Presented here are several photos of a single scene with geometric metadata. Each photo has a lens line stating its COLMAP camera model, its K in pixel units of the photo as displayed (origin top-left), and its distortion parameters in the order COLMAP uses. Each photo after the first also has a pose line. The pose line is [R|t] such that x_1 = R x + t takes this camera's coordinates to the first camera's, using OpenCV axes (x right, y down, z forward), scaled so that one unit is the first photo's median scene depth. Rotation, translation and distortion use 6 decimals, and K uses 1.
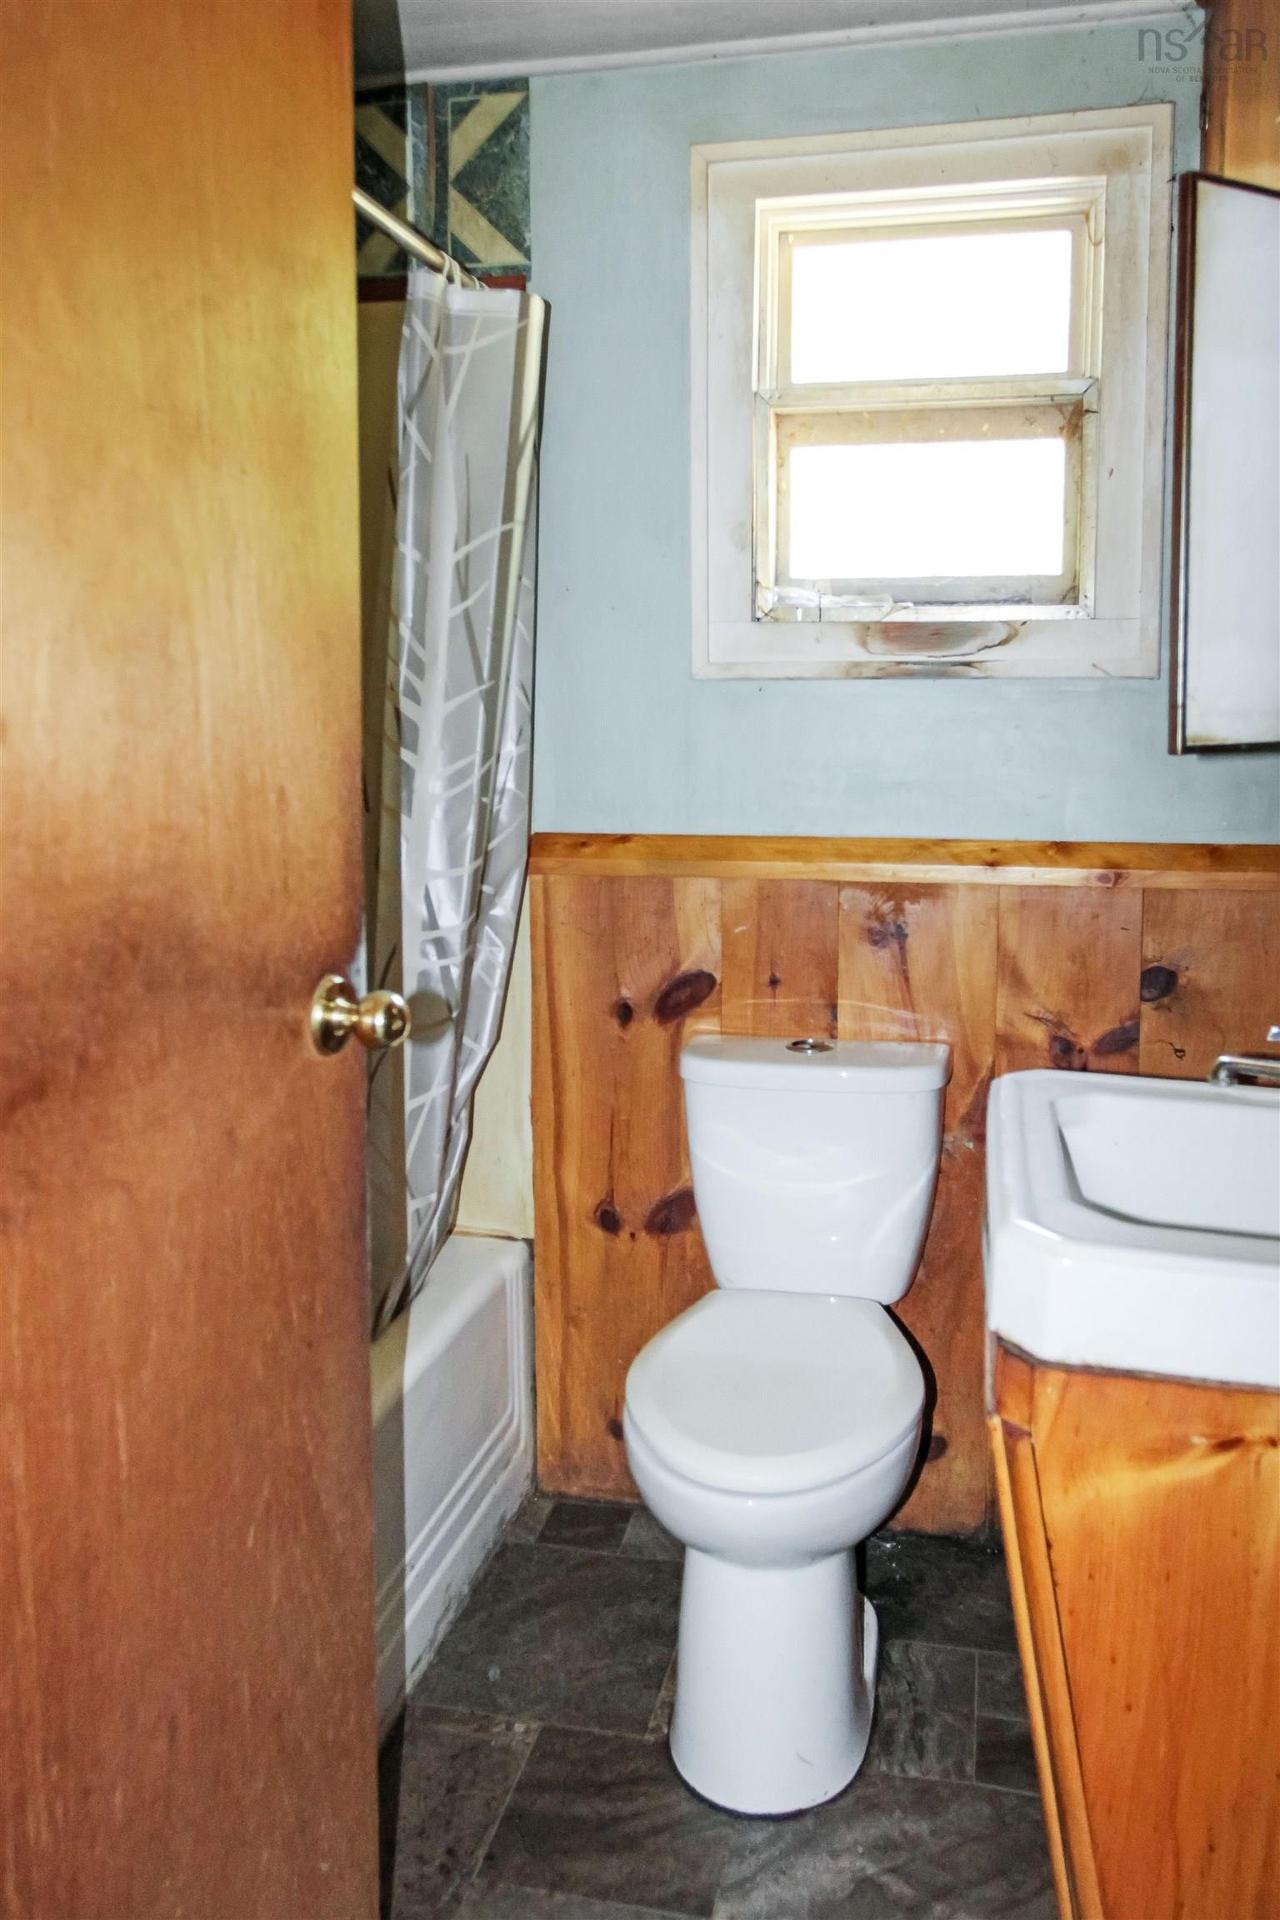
lens RADIAL K [[1586.3, 0, 643.6], [0, 1586.3, 918.9], [0, 0, 1]] dist [-0.032510, 0.074083]
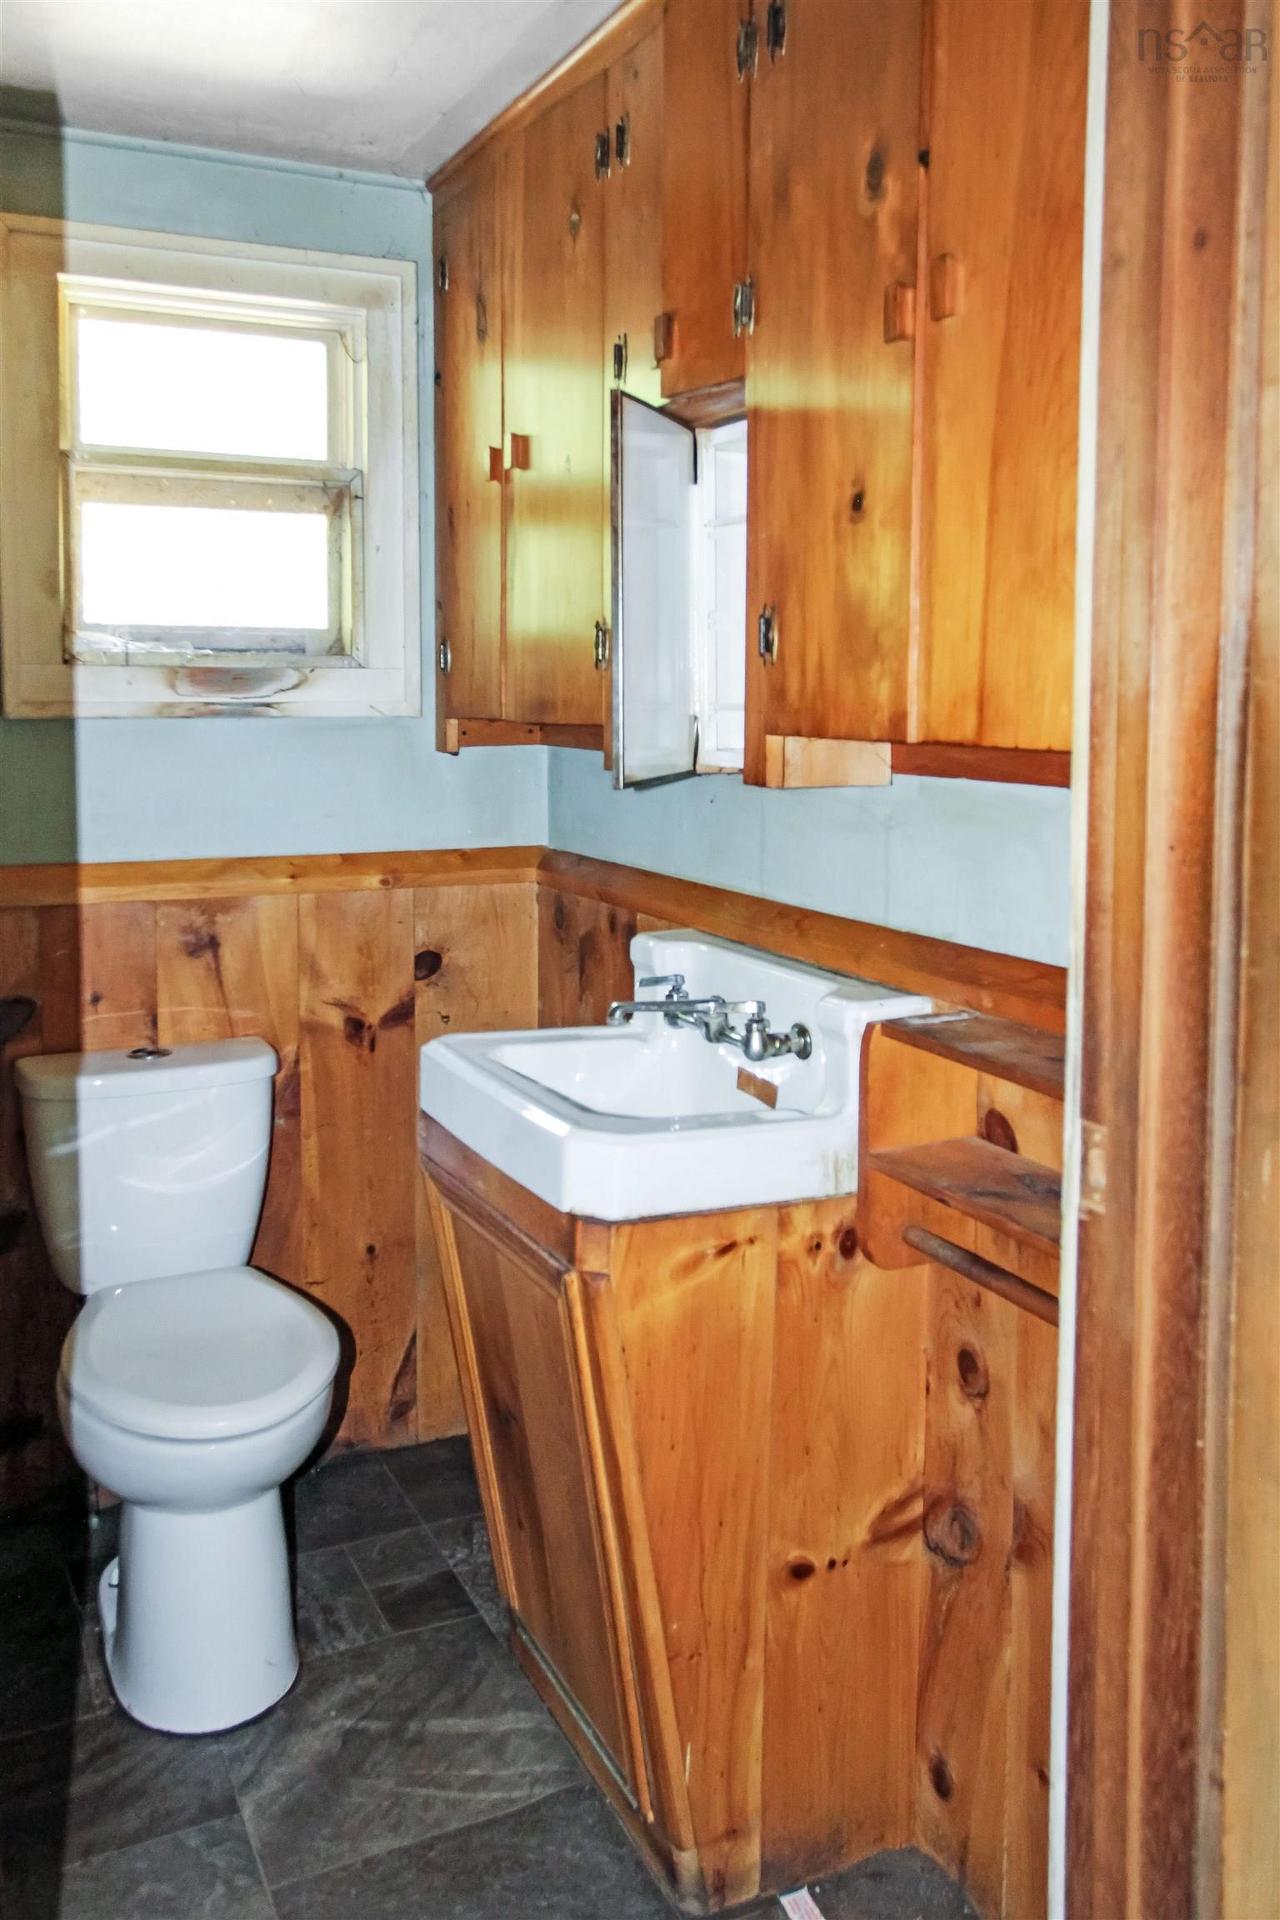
lens RADIAL K [[1586.3, 0, 643.6], [0, 1586.3, 918.9], [0, 0, 1]] dist [-0.032510, 0.074083]
pose [[0.789339, -0.080787, 0.608620, -0.294630], [0.080903, 0.996347, 0.027327, -0.014694], [-0.608604, 0.027669, 0.792991, -0.079704]]
